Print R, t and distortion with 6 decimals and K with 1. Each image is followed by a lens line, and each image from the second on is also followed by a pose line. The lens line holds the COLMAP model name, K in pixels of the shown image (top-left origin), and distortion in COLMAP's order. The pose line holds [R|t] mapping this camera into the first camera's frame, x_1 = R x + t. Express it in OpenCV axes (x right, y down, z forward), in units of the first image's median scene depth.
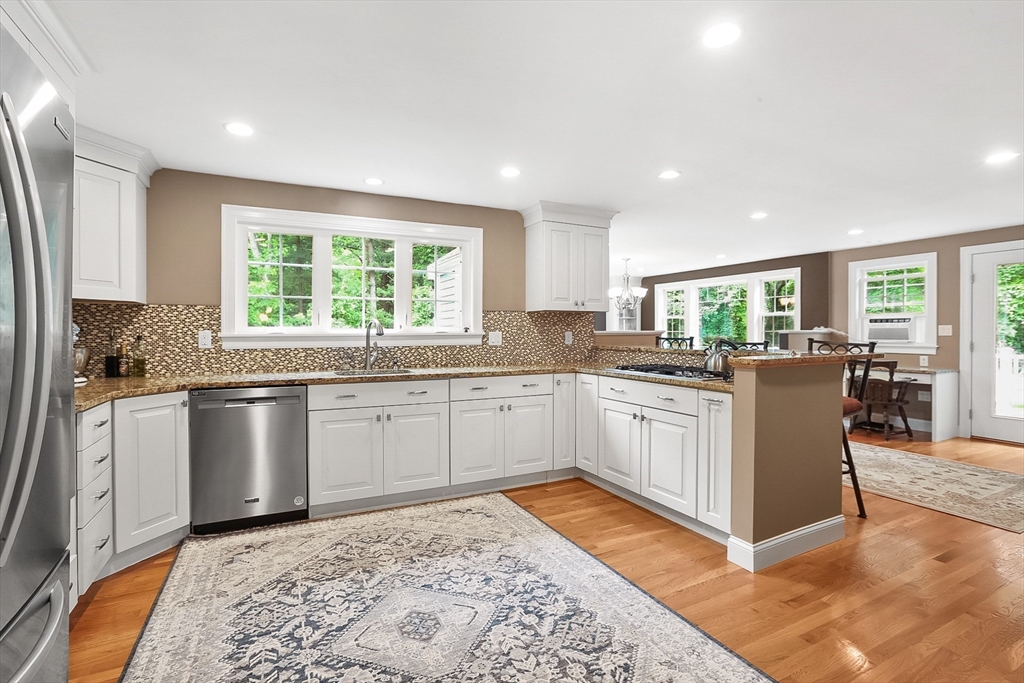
lens RADIAL K [[469.4, 0, 494.8], [0, 469.4, 337.1], [0, 0, 1]] dist [-0.027497, 0.008271]
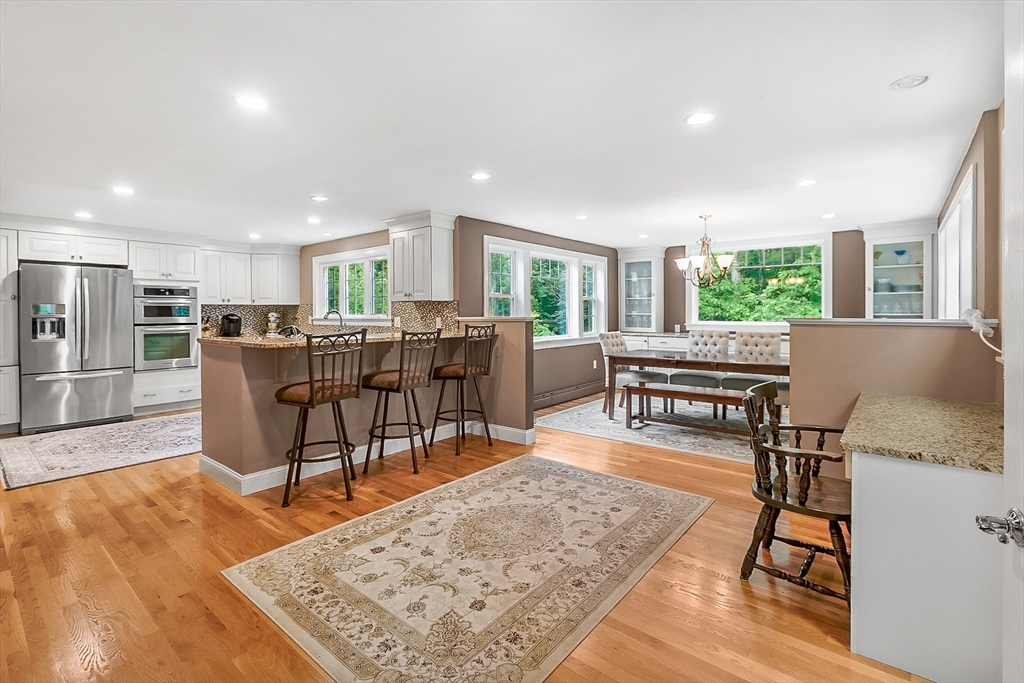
lens RADIAL K [[469.4, 0, 515.3], [0, 469.4, 318.6], [0, 0, 1]] dist [-0.027497, 0.008271]
pose [[0.425438, 0.011412, -0.904916, 1.345497], [-0.006567, 0.999933, 0.009523, -0.025027], [0.904964, 0.001891, 0.425484, 0.725706]]
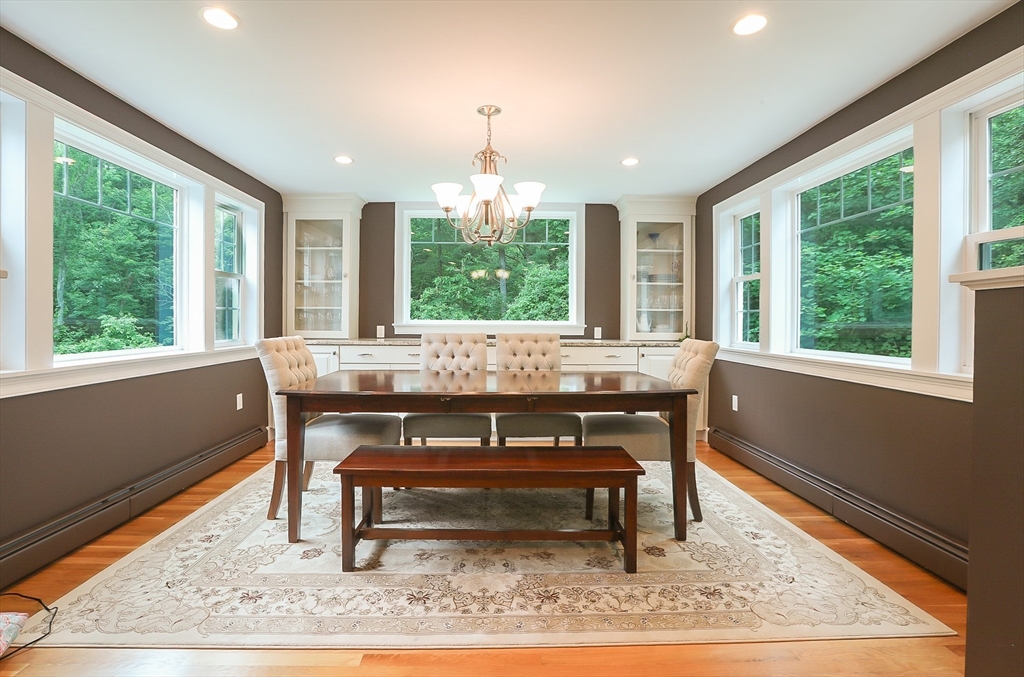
lens RADIAL K [[469.4, 0, 505.7], [0, 469.4, 328.9], [0, 0, 1]] dist [-0.027497, 0.008271]
pose [[0.913687, 0.011986, -0.406241, 0.738962], [-0.009098, 0.999918, 0.009040, 0.006256], [0.406316, -0.004564, 0.913721, 1.116657]]
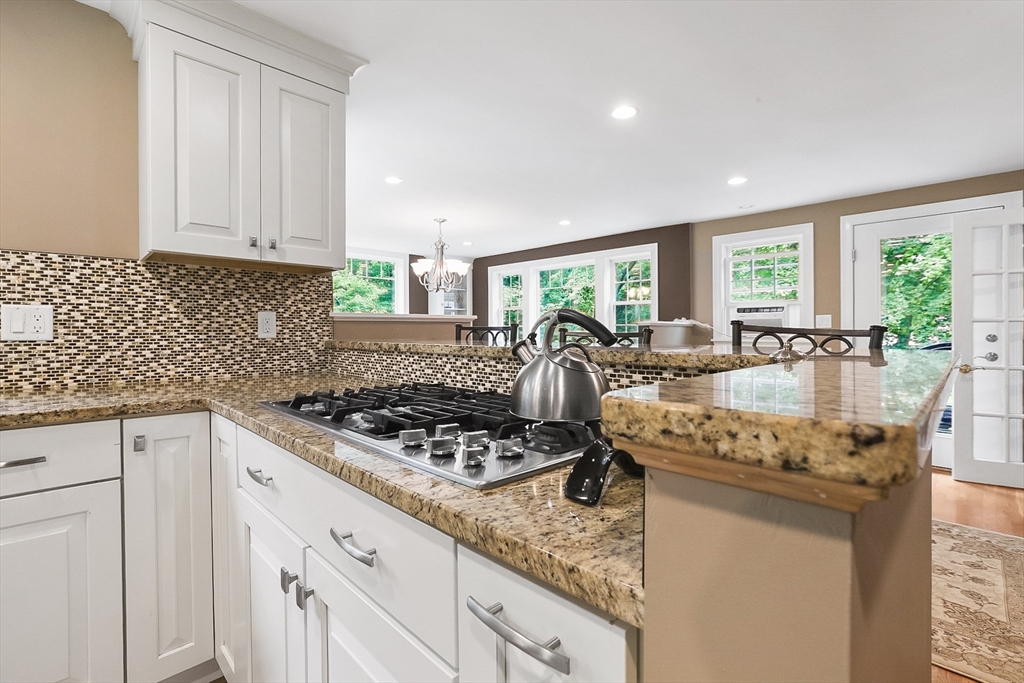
lens RADIAL K [[469.4, 0, 517.7], [0, 469.4, 339.5], [0, 0, 1]] dist [-0.027497, 0.008271]
pose [[0.939850, -0.002609, 0.341577, 0.253725], [0.001602, 0.999993, 0.003231, 0.016398], [-0.341583, -0.002490, 0.939848, 0.520198]]
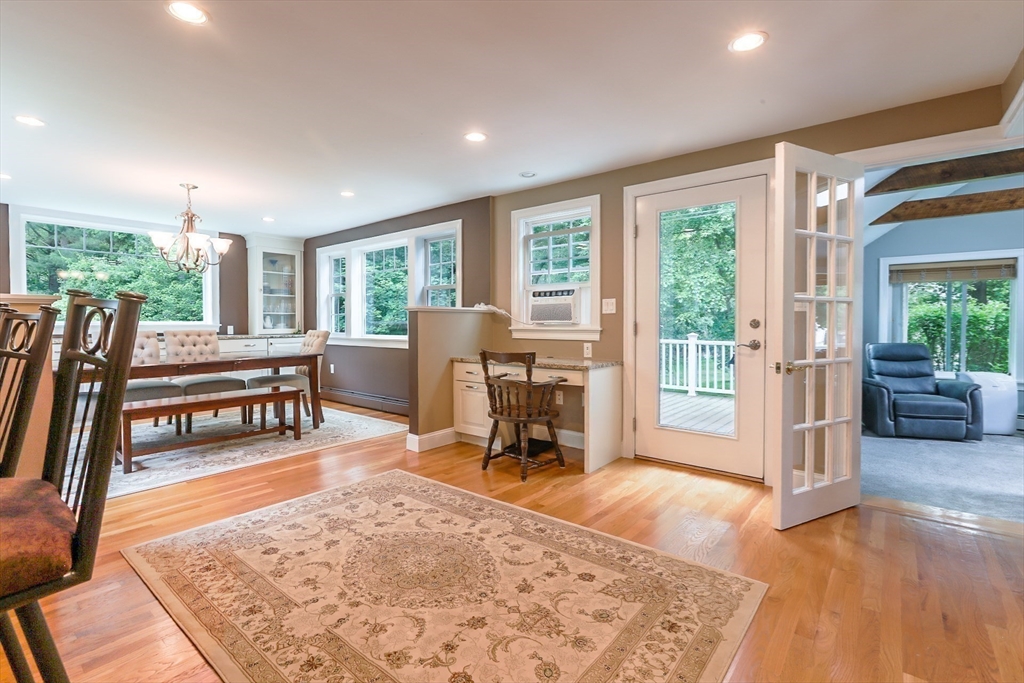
lens RADIAL K [[469.4, 0, 503.7], [0, 469.4, 331.7], [0, 0, 1]] dist [-0.027497, 0.008271]
pose [[0.907212, -0.012507, 0.420488, 0.647224], [0.008028, 0.999891, 0.012421, 0.018028], [-0.420597, -0.007893, 0.907213, 0.509935]]
